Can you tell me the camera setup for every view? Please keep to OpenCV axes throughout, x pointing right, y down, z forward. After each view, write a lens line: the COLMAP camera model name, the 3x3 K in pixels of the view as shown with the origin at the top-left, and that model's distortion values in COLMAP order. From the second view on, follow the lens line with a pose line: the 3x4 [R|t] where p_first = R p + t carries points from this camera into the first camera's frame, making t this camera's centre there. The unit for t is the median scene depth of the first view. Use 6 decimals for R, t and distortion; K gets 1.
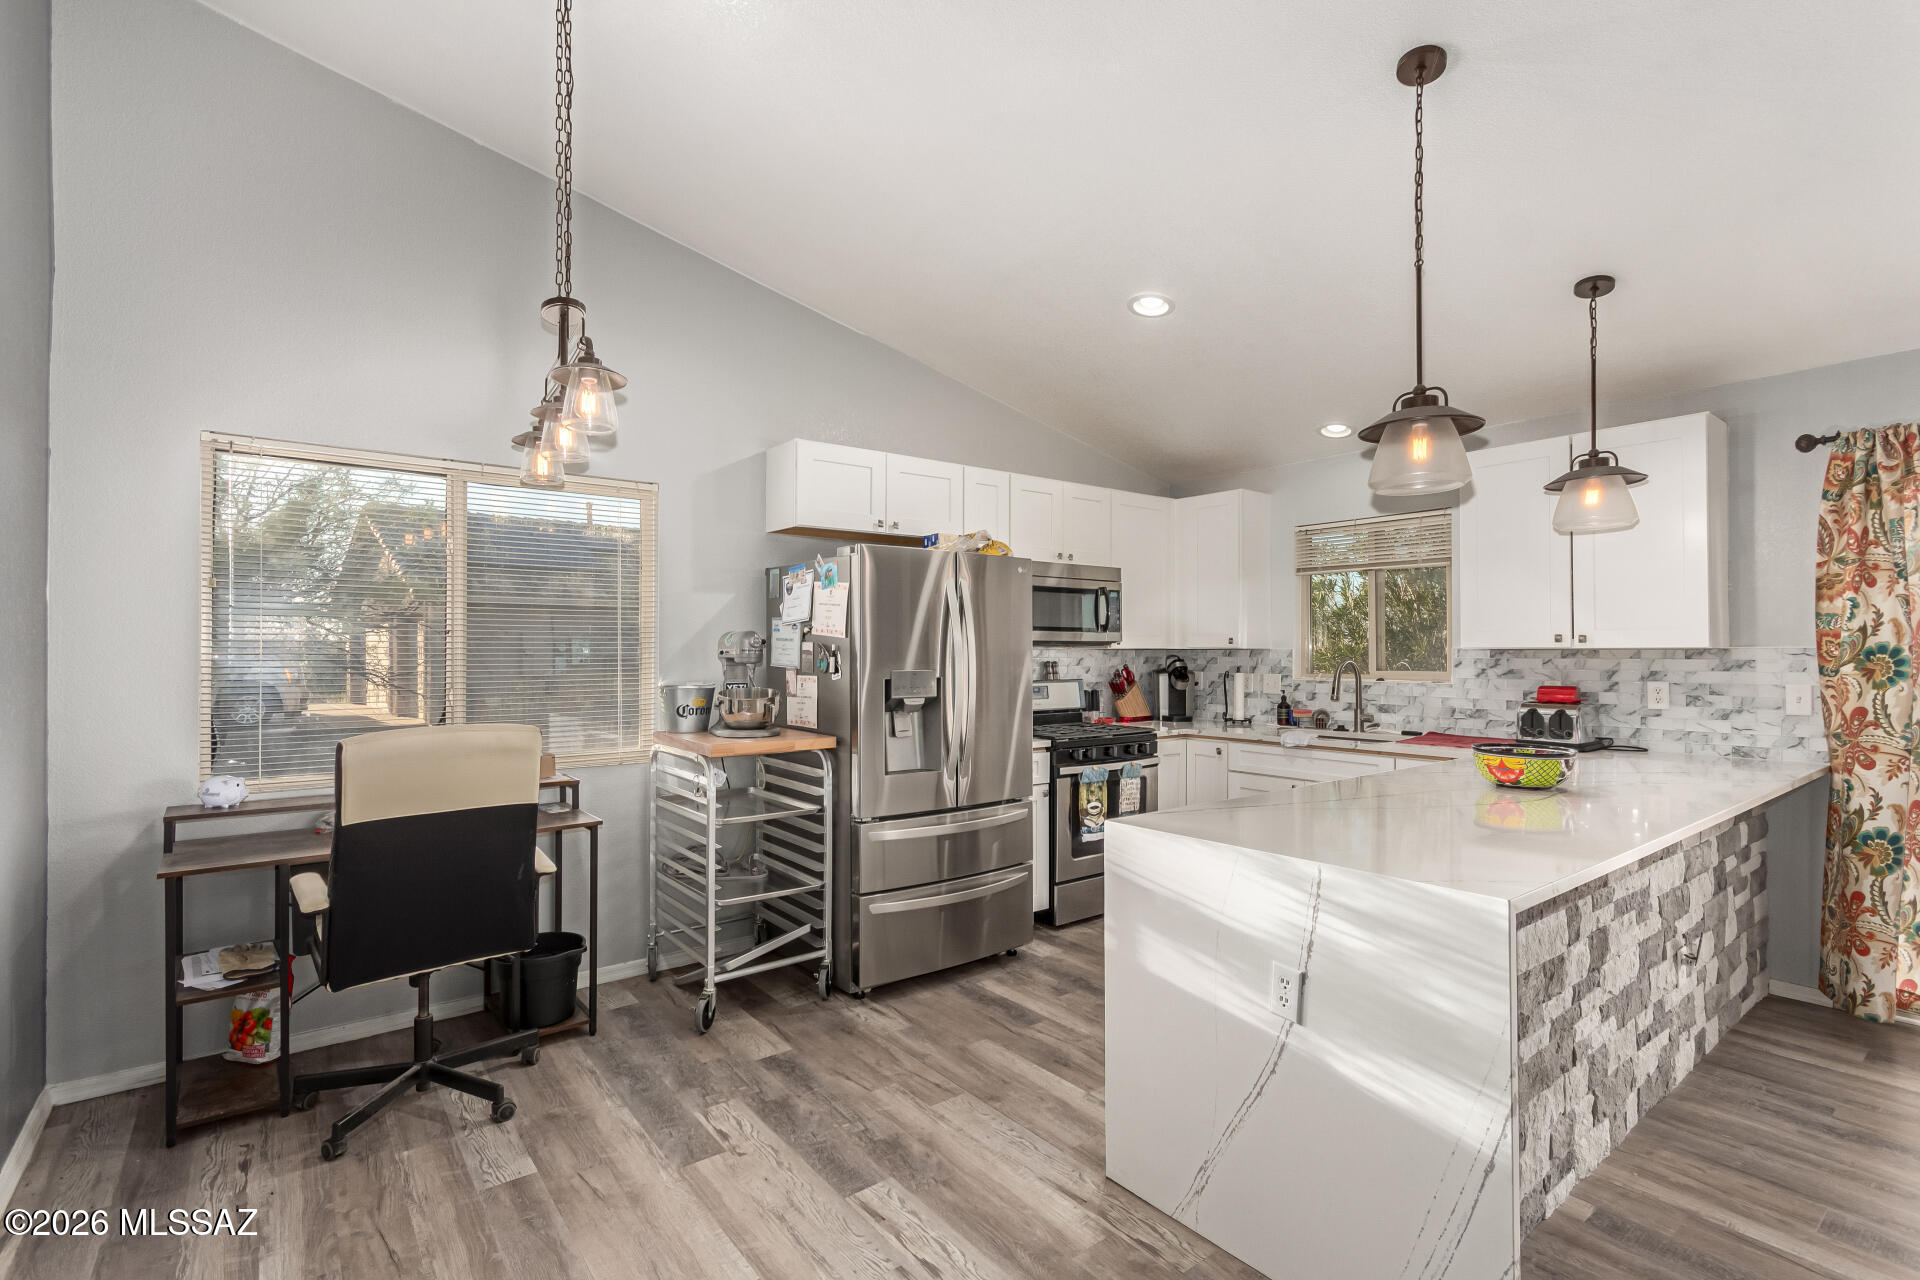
lens RADIAL K [[881.9, 0, 966.5], [0, 881.9, 656.3], [0, 0, 1]] dist [0.000439, 0.000526]
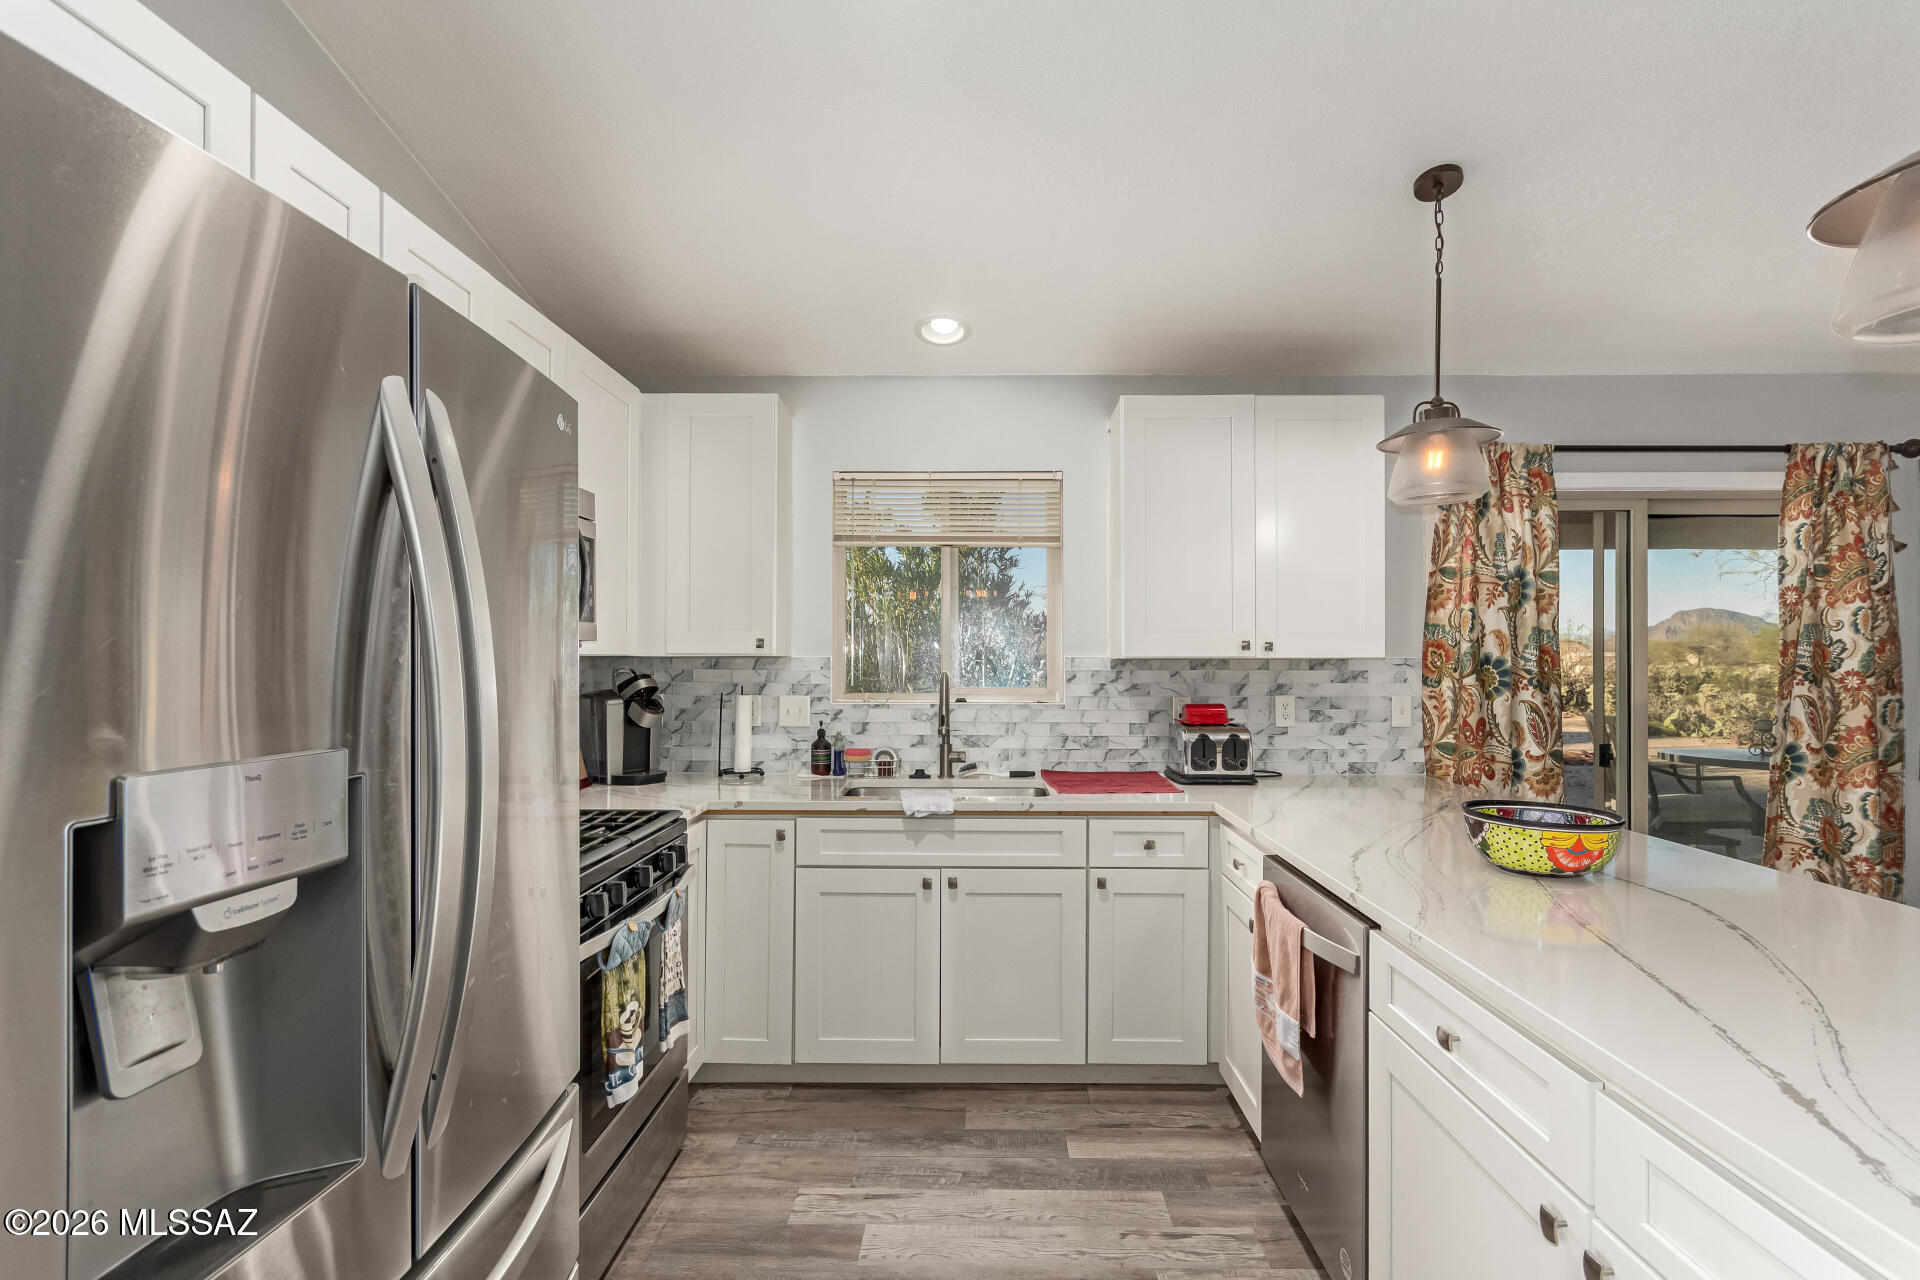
lens RADIAL K [[881.9, 0, 966.5], [0, 881.9, 656.3], [0, 0, 1]] dist [0.000439, 0.000526]
pose [[0.621057, 0.002869, 0.783760, -0.106627], [0.002734, 0.999979, -0.005827, -0.006283], [-0.783760, 0.005762, 0.621037, 0.657962]]
